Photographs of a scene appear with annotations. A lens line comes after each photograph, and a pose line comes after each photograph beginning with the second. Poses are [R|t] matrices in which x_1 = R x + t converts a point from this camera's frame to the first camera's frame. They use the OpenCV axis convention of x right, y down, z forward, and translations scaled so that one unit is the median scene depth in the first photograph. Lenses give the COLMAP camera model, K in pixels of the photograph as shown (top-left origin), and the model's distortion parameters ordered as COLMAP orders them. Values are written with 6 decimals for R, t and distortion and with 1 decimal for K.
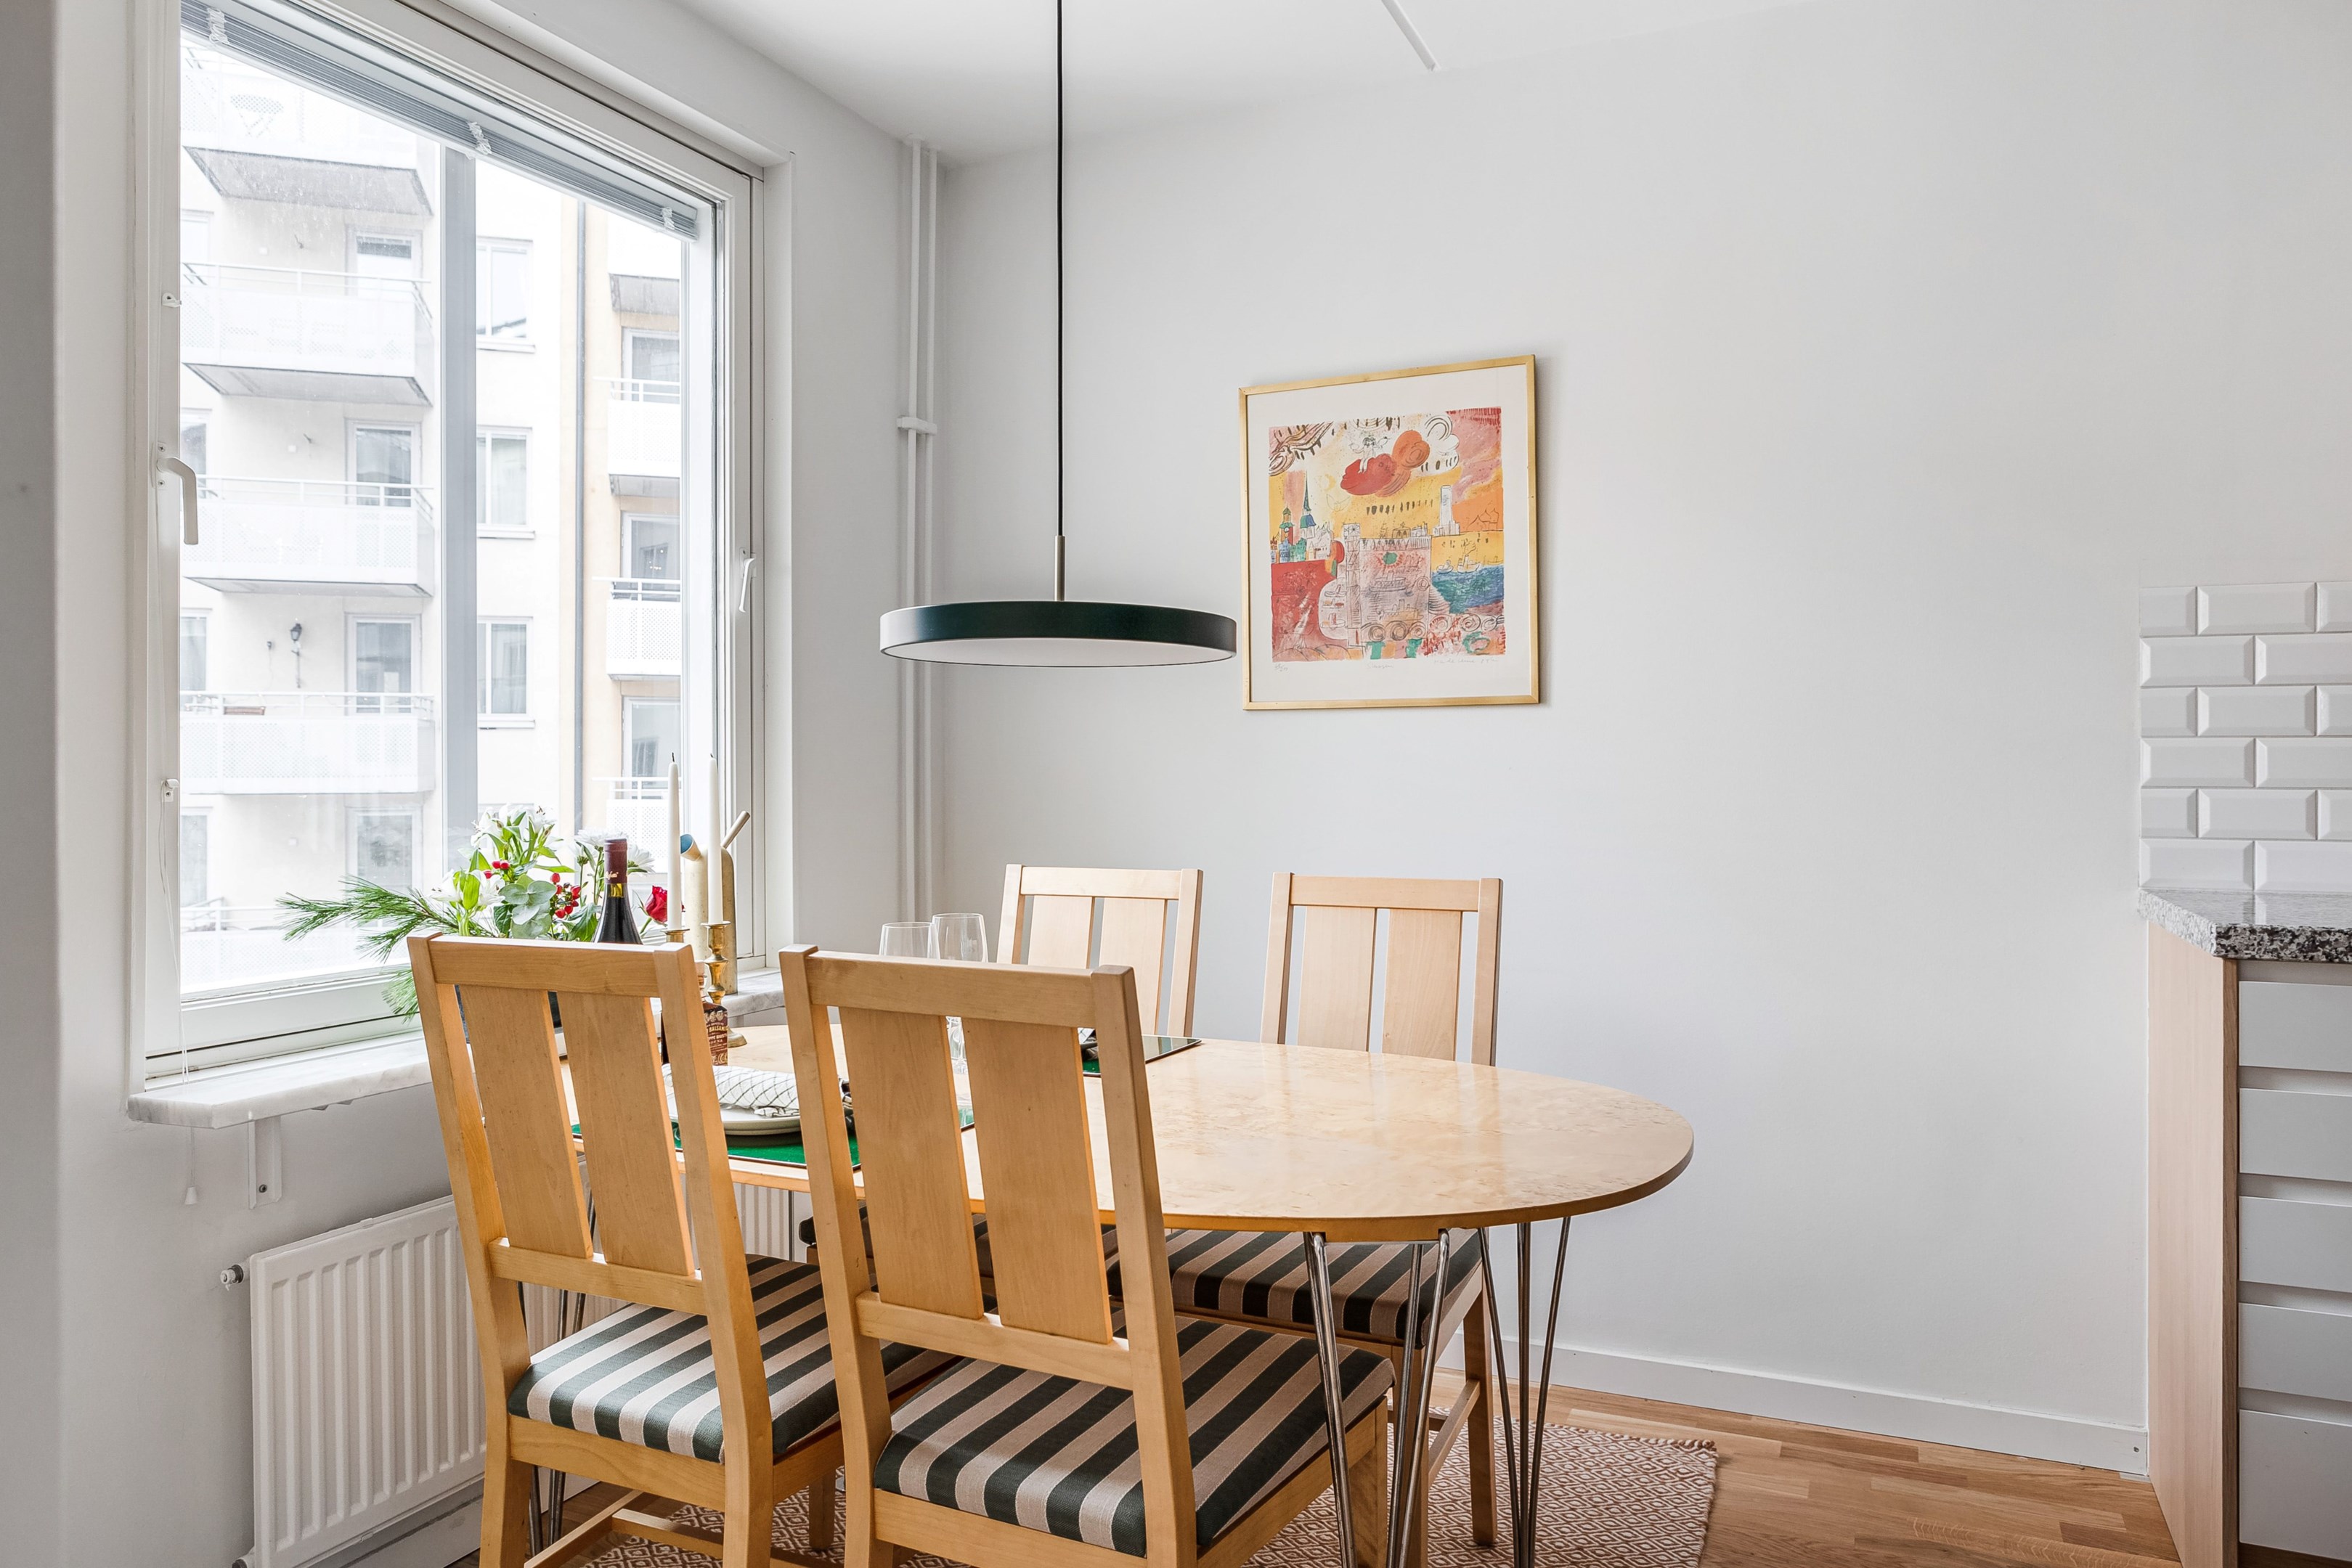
lens RADIAL K [[1570.1, 0, 1175.6], [0, 1570.1, 769.7], [0, 0, 1]] dist [-0.027826, 0.007838]
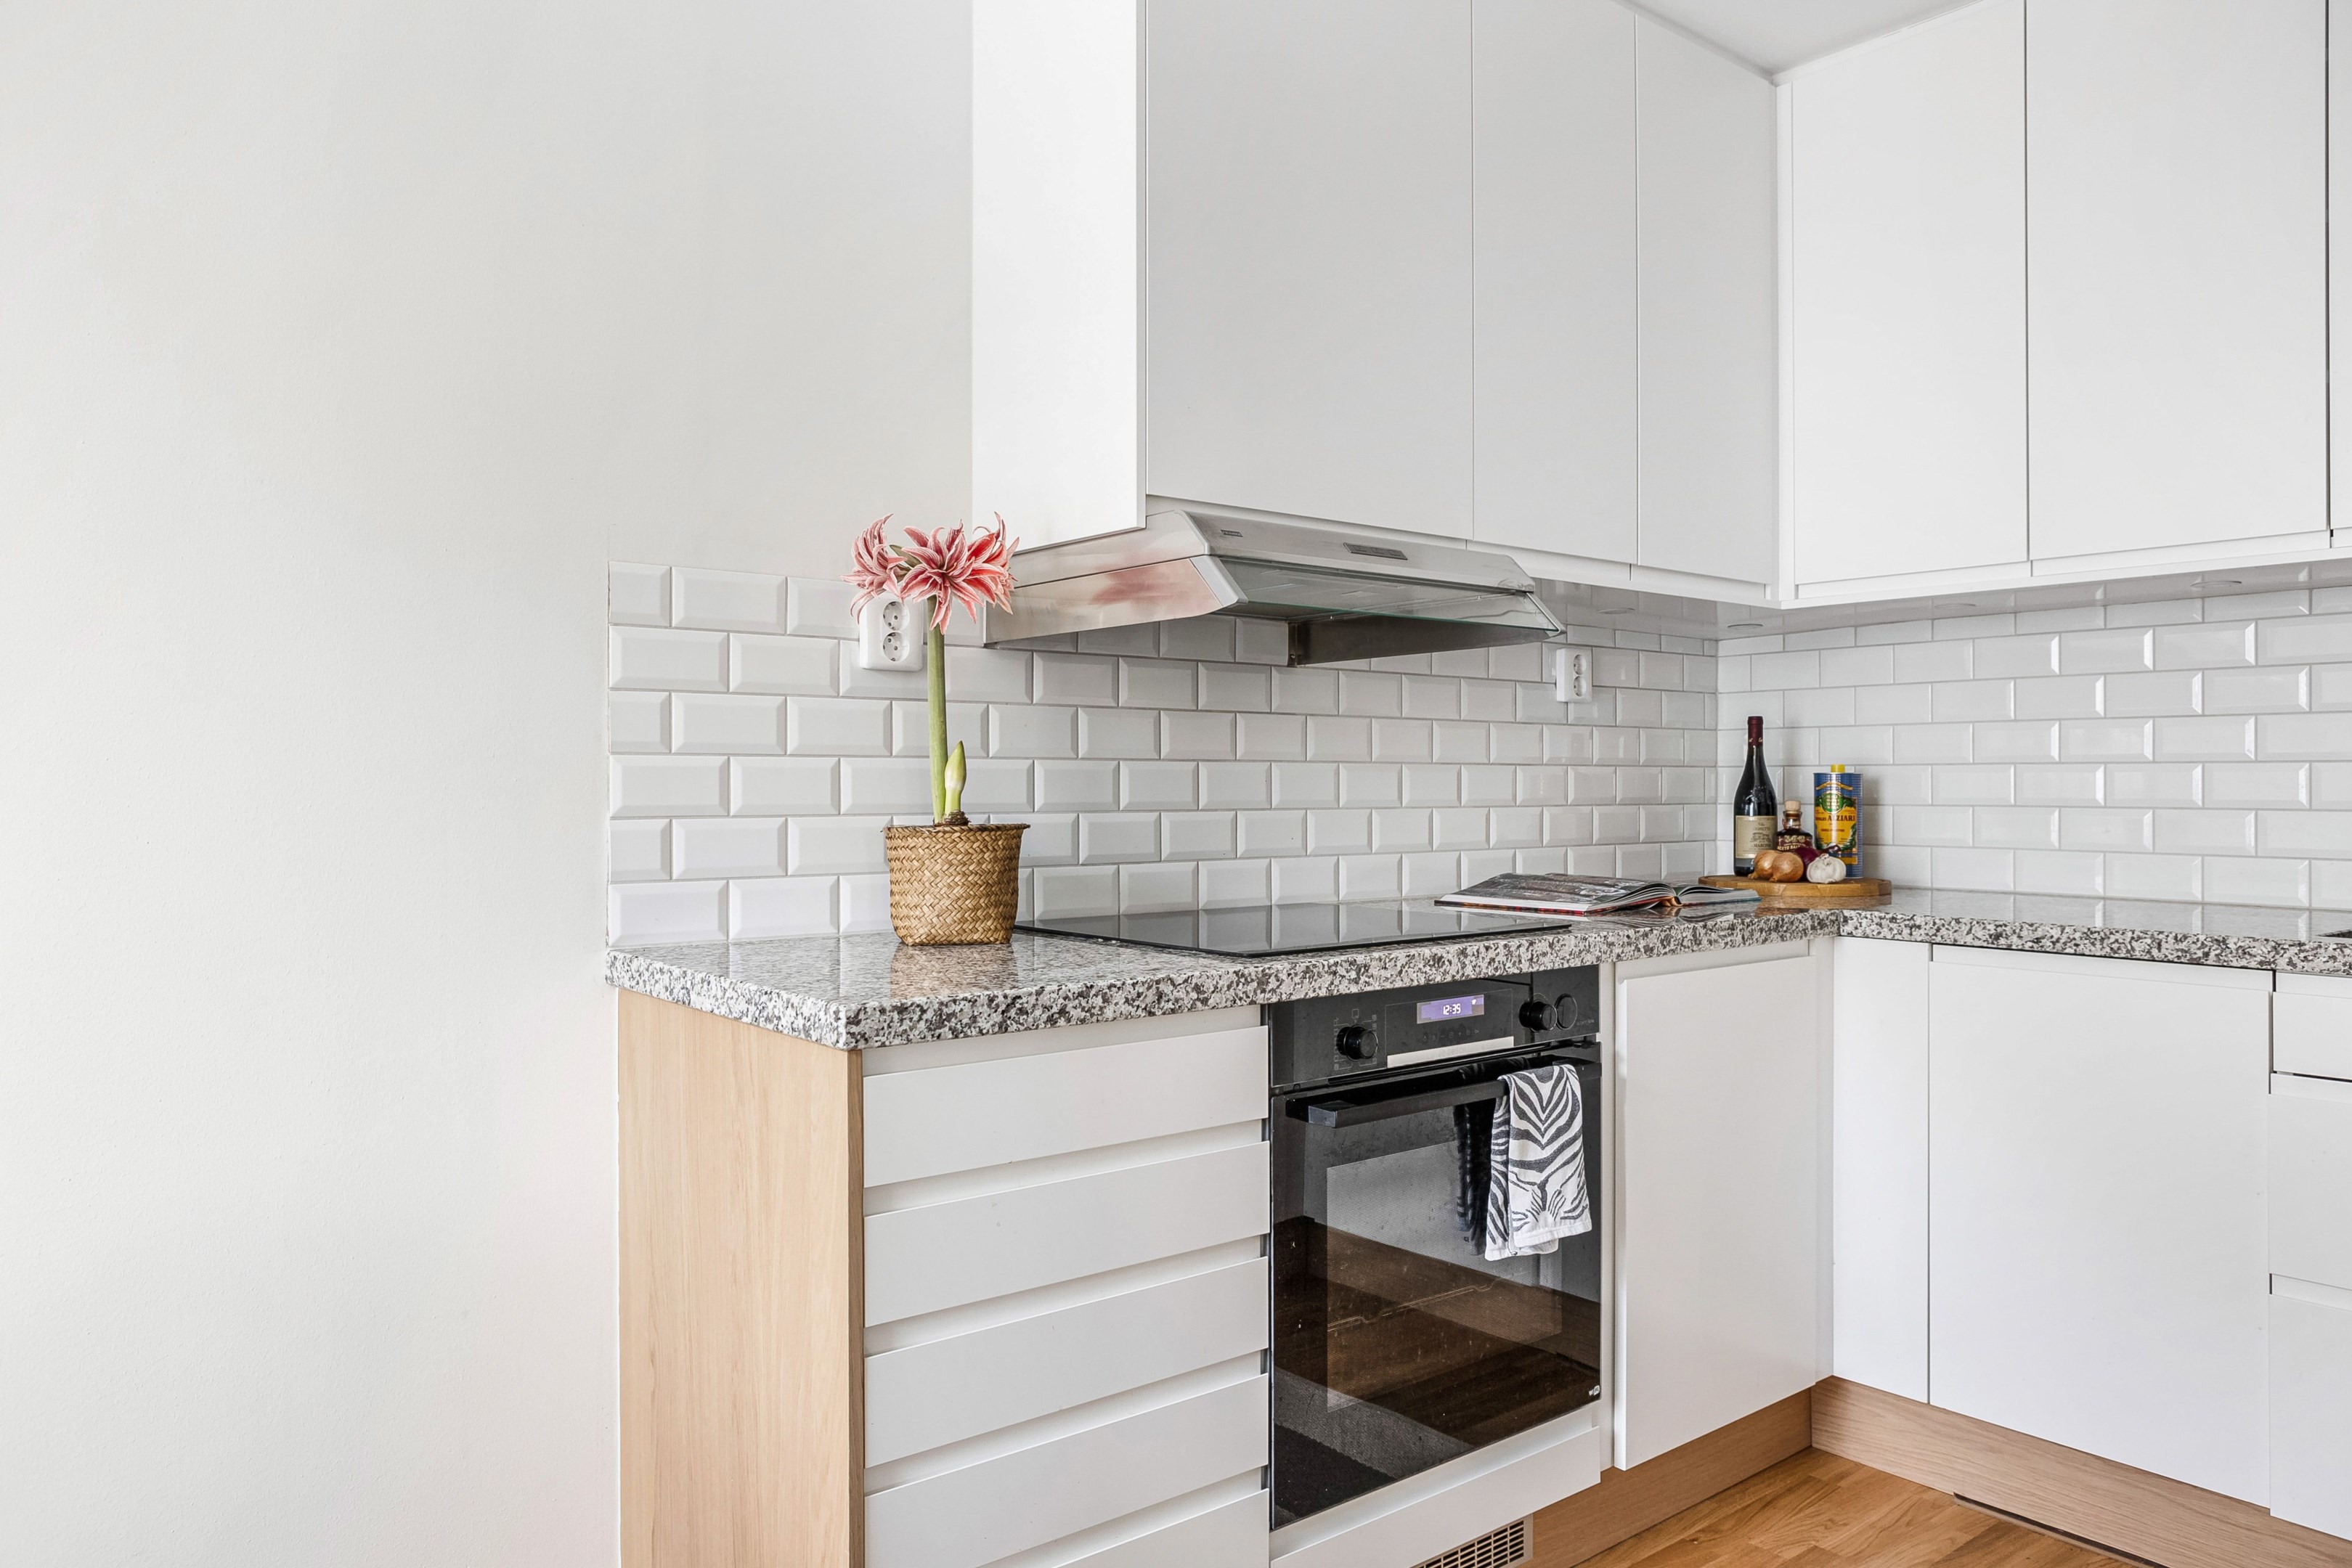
lens RADIAL K [[1570.1, 0, 1157.5], [0, 1570.1, 770.2], [0, 0, 1]] dist [-0.027826, 0.007838]
pose [[0.461346, 0.005145, 0.887205, 0.046930], [0.002561, 0.999971, -0.007131, -0.005542], [-0.887217, 0.005562, 0.461319, 0.343851]]
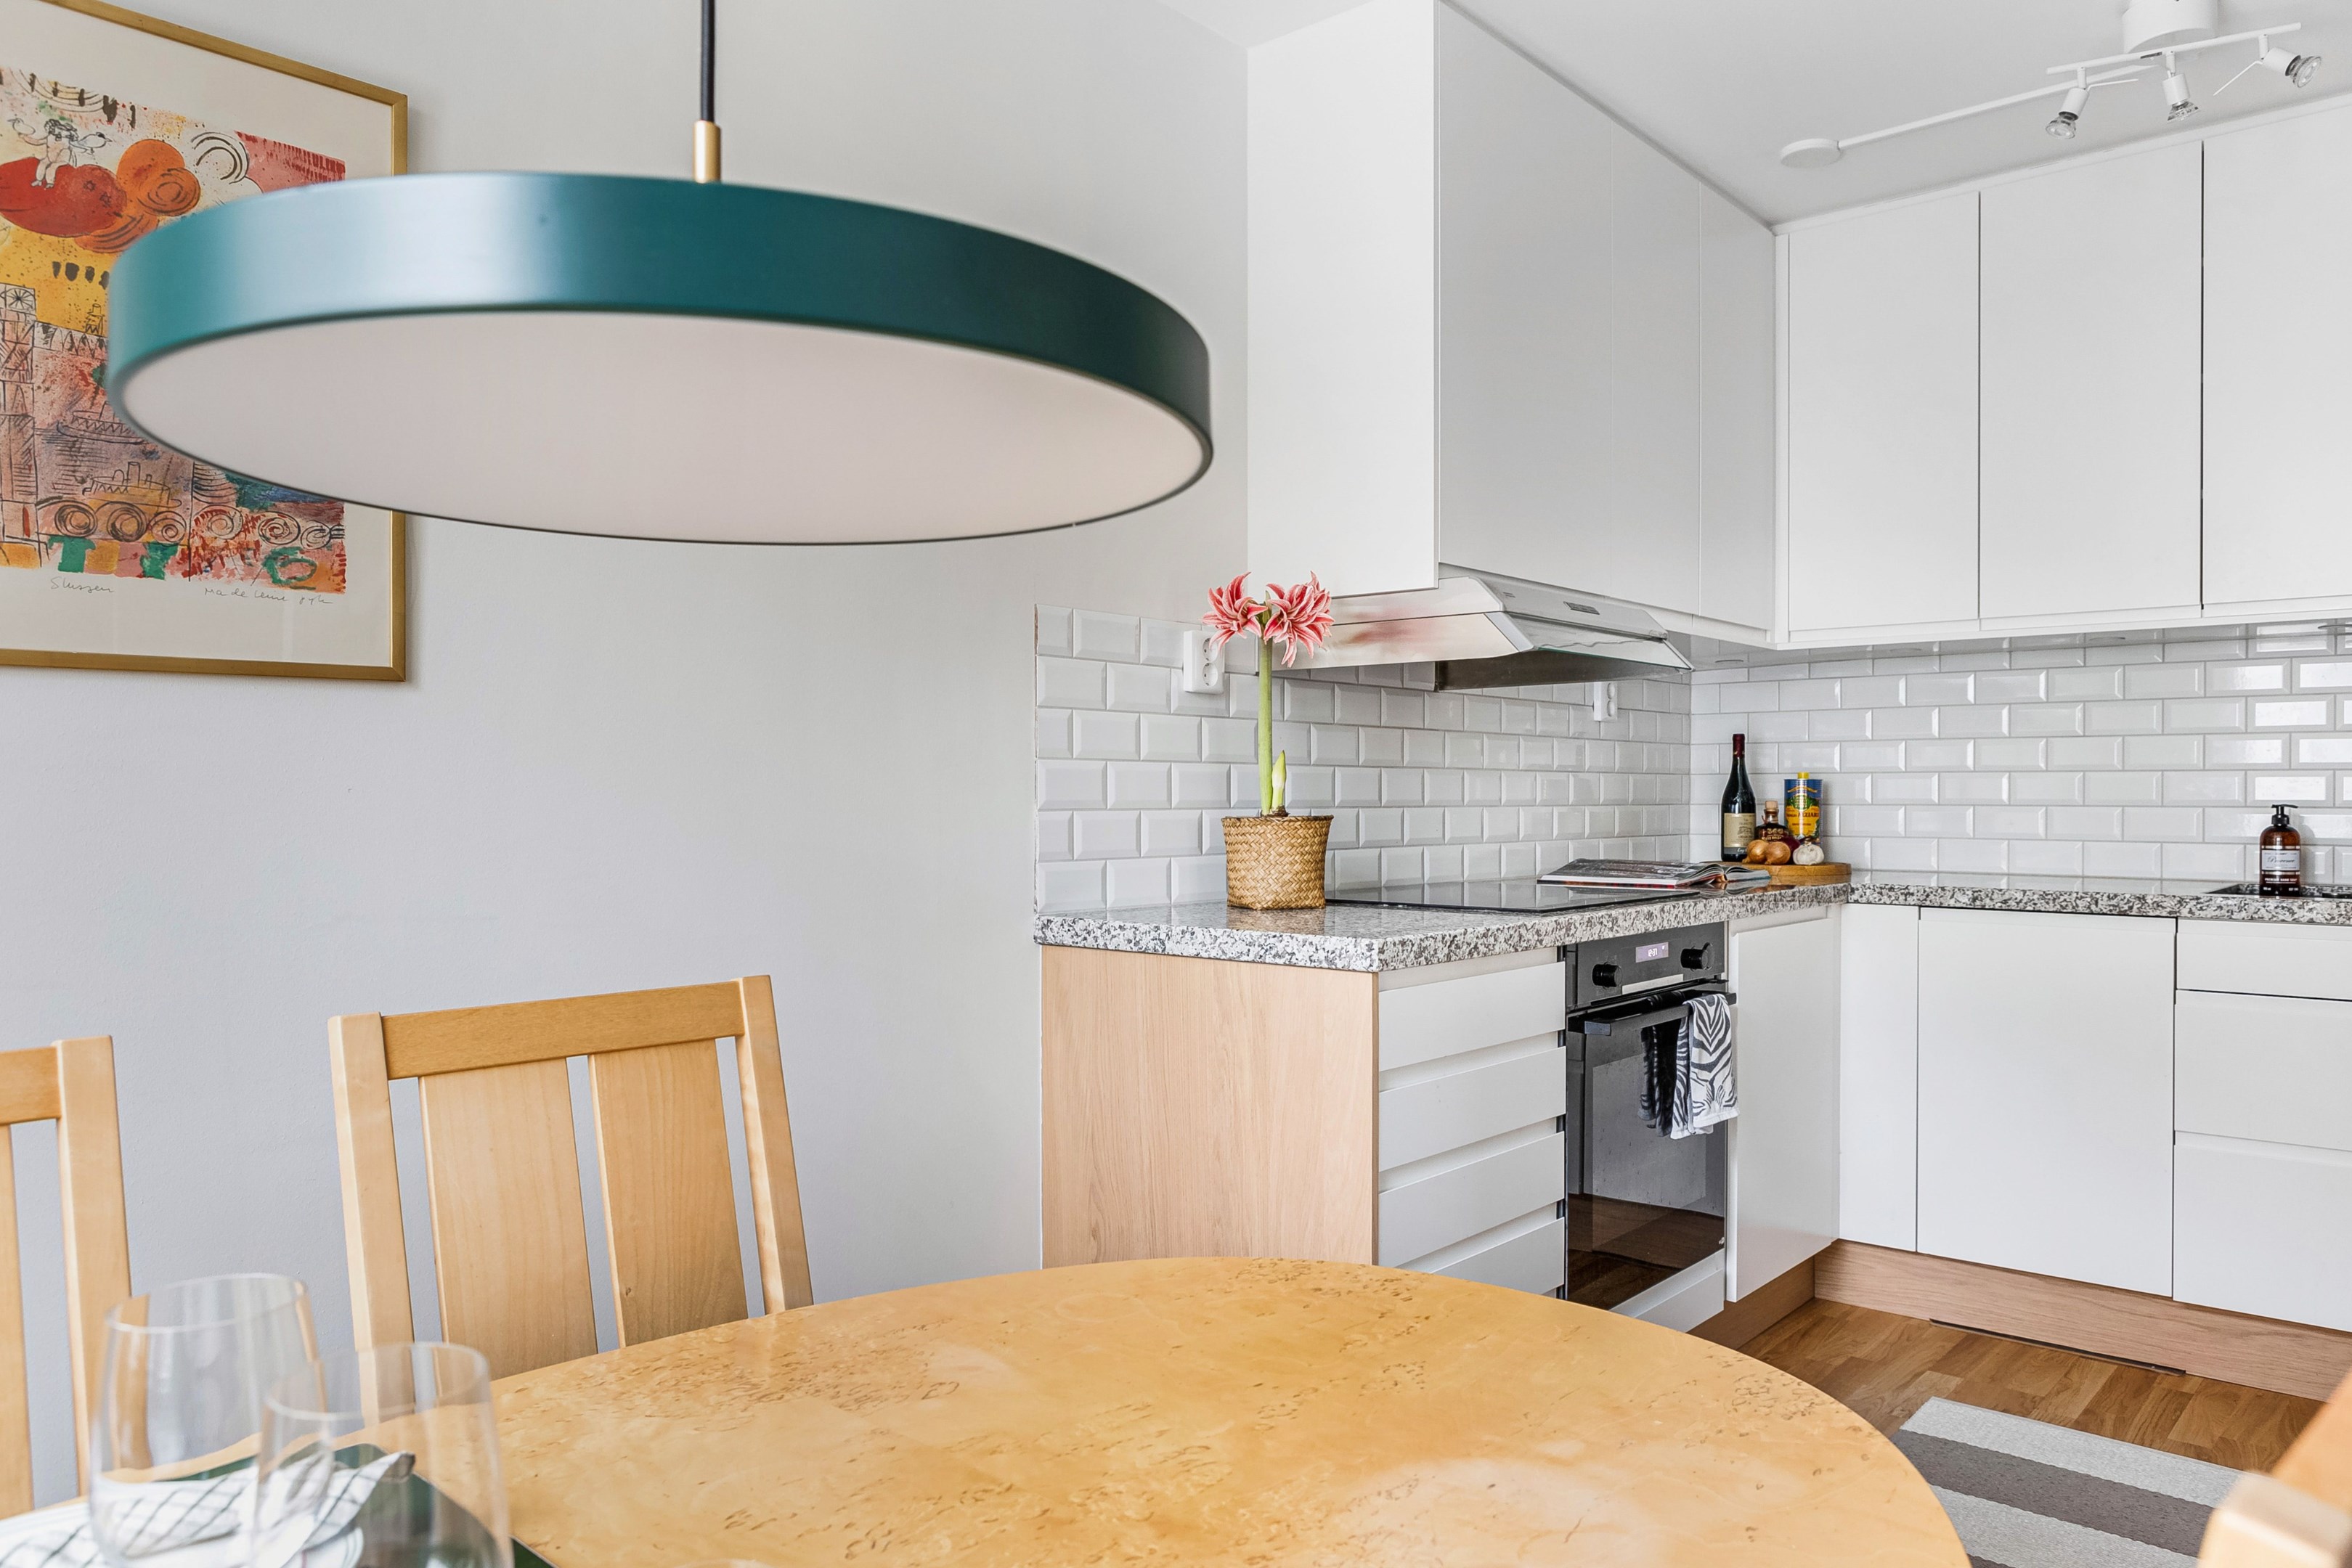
lens RADIAL K [[1570.1, 0, 1192.9], [0, 1570.1, 795.0], [0, 0, 1]] dist [-0.027826, 0.007838]
pose [[0.294842, -0.003790, 0.955539, -0.246383], [0.000308, 0.999992, 0.003871, -0.001642], [-0.955546, -0.000847, 0.294840, 0.535294]]
